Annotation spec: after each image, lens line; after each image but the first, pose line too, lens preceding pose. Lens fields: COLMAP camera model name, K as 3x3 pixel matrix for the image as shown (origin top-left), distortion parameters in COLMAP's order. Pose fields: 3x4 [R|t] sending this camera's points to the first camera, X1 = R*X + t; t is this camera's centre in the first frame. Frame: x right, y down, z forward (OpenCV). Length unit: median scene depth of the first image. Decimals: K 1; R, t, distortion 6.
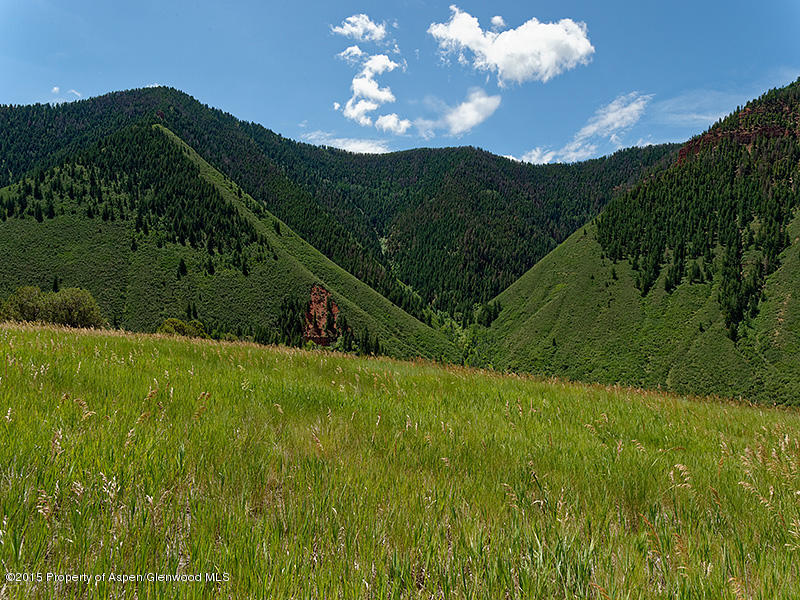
lens RADIAL K [[542.8, 0, 397.0], [0, 542.8, 304.6], [0, 0, 1]] dist [-0.010604, 0.009776]
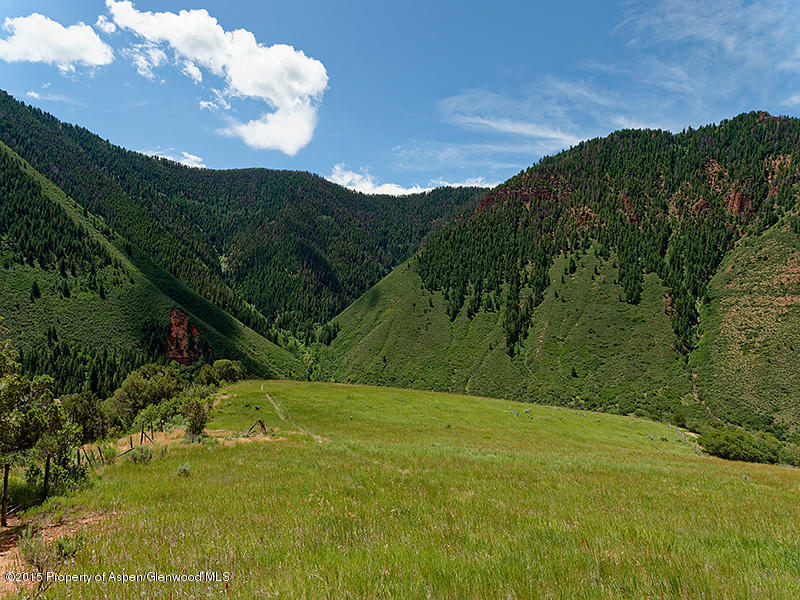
lens RADIAL K [[542.8, 0, 398.8], [0, 542.8, 311.2], [0, 0, 1]] dist [-0.010604, 0.009776]
pose [[0.948747, 0.013936, 0.315728, -0.059159], [-0.011810, 0.999893, -0.008647, -0.024000], [-0.315815, 0.004475, 0.948810, -0.153576]]
